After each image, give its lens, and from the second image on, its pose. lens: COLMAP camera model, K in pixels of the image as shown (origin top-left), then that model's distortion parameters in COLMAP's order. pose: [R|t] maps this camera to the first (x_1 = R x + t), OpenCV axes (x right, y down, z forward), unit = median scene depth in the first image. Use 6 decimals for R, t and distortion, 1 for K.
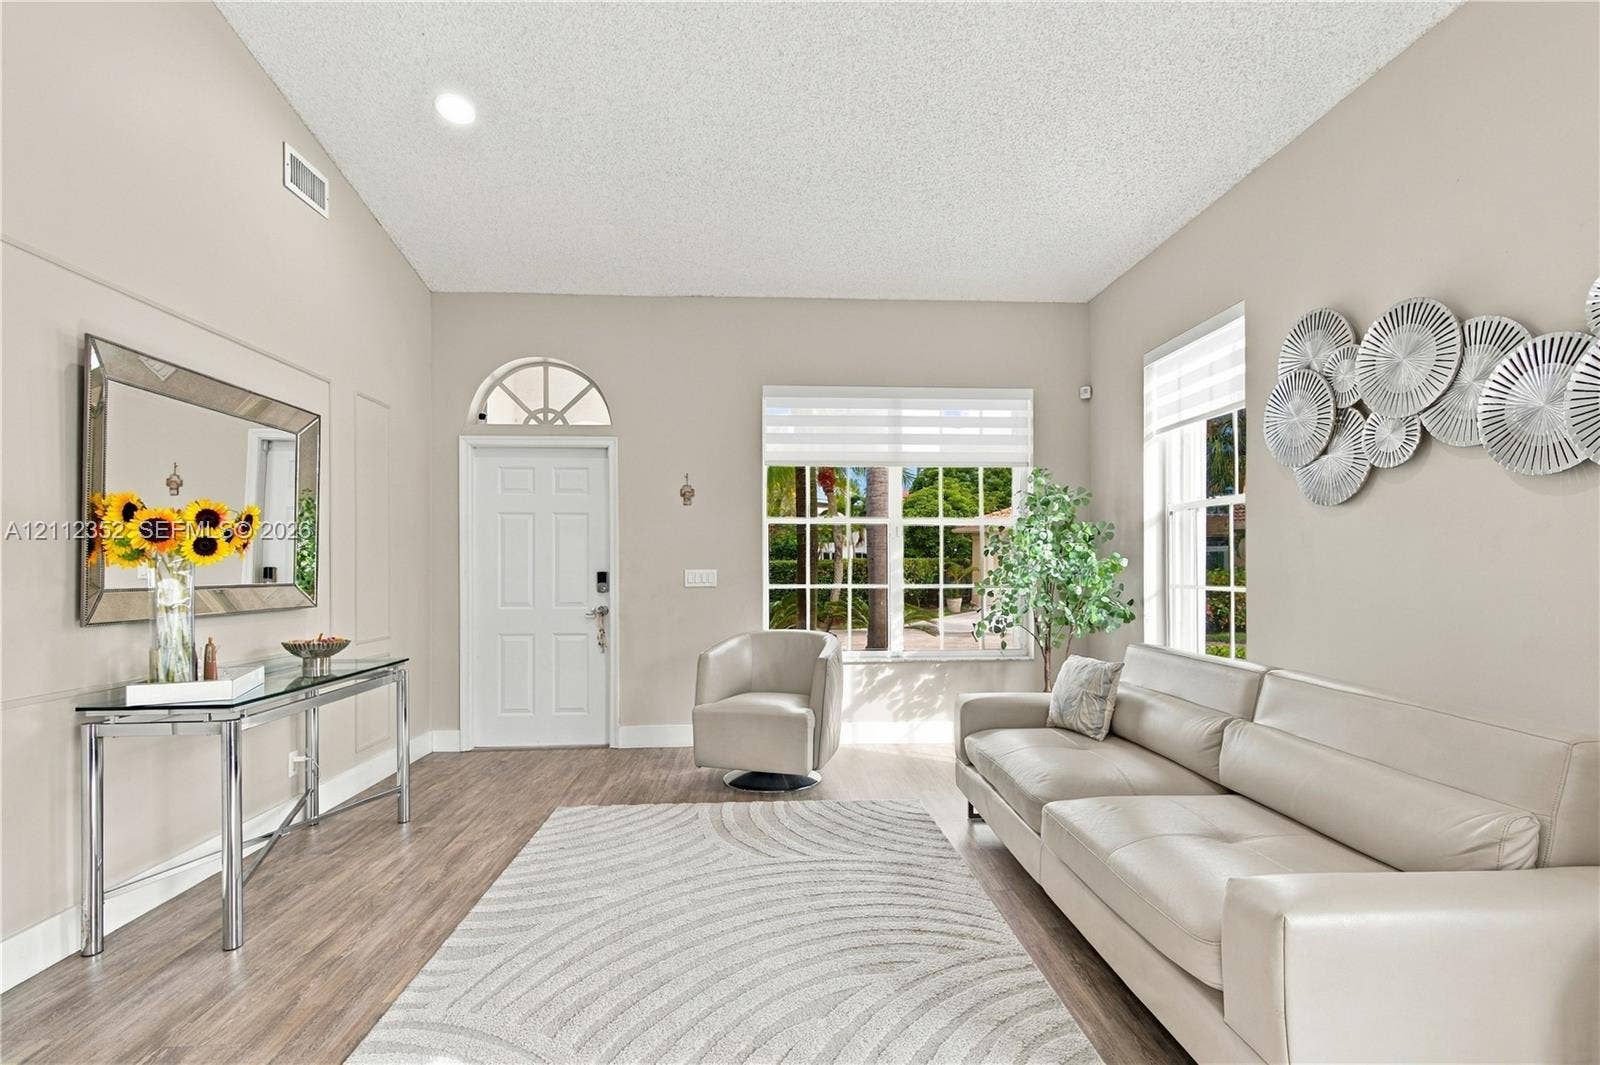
lens RADIAL K [[744.8, 0, 800.2], [0, 744.8, 575.4], [0, 0, 1]] dist [-0.000834, 0.000935]
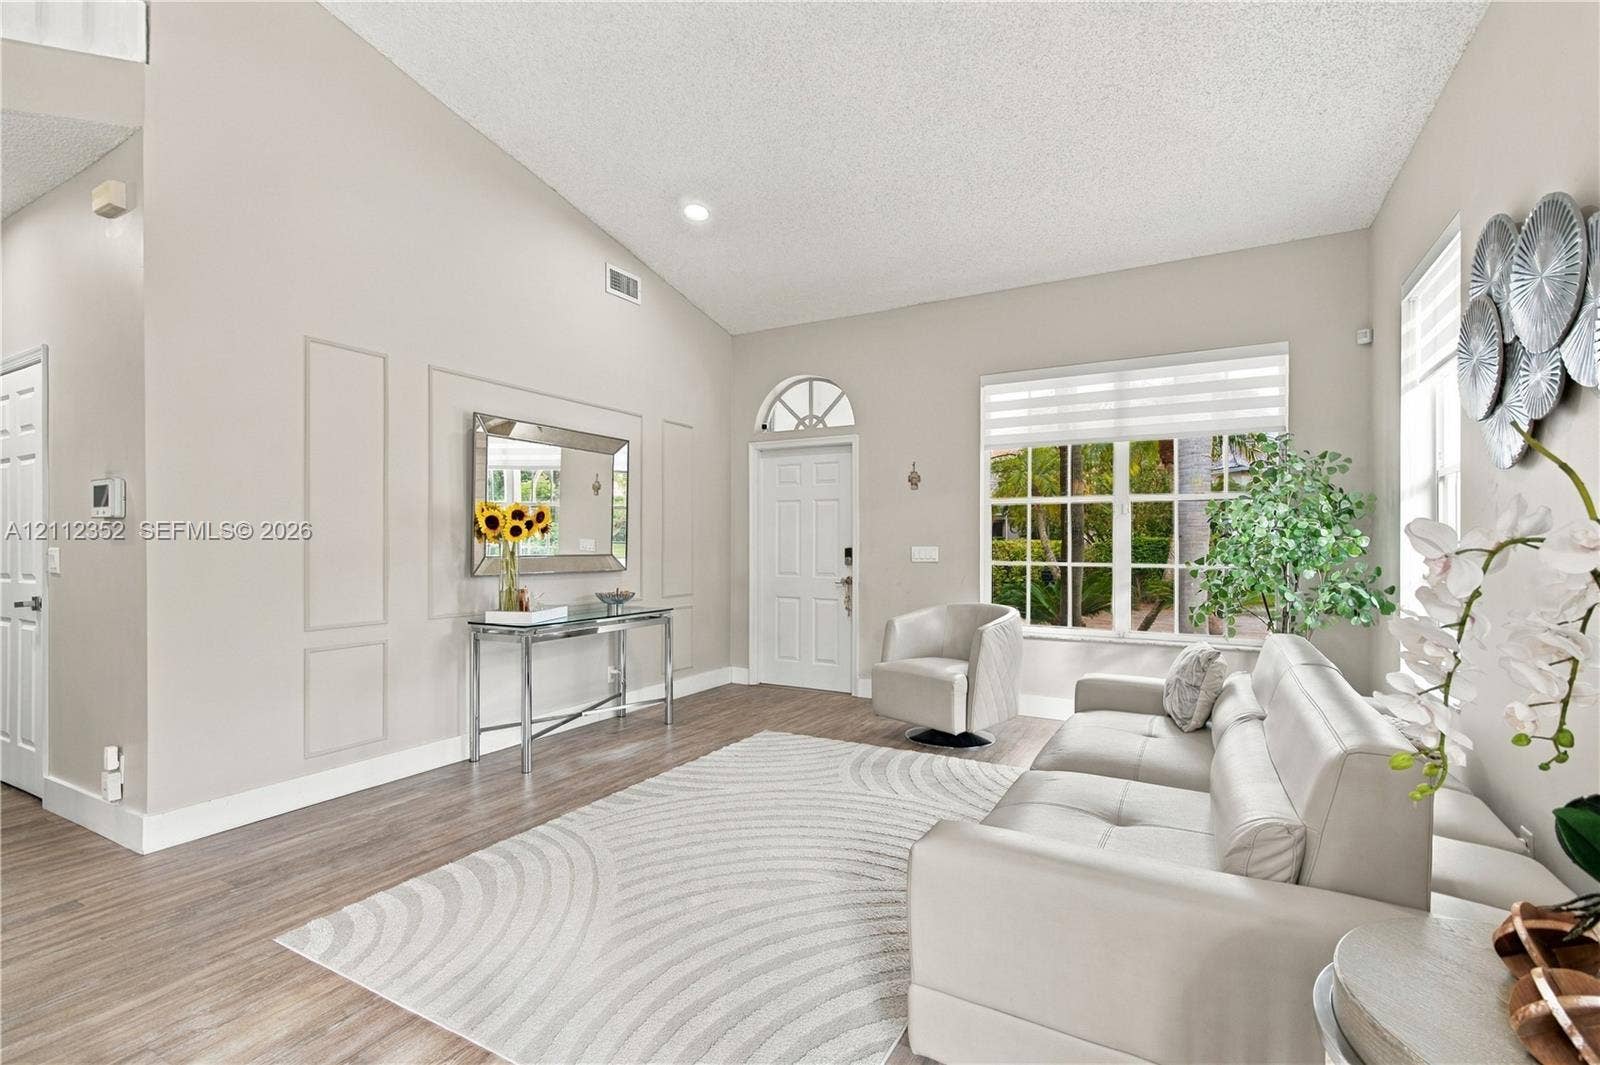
lens RADIAL K [[720.0, 0, 802.0], [0, 720.0, 549.9], [0, 0, 1]] dist [-0.000722, 0.008240]
pose [[0.845054, 0.008106, -0.534620, 0.362237], [-0.009215, 0.999957, 0.000597, -0.002213], [0.534602, 0.004422, 0.845093, -0.019230]]
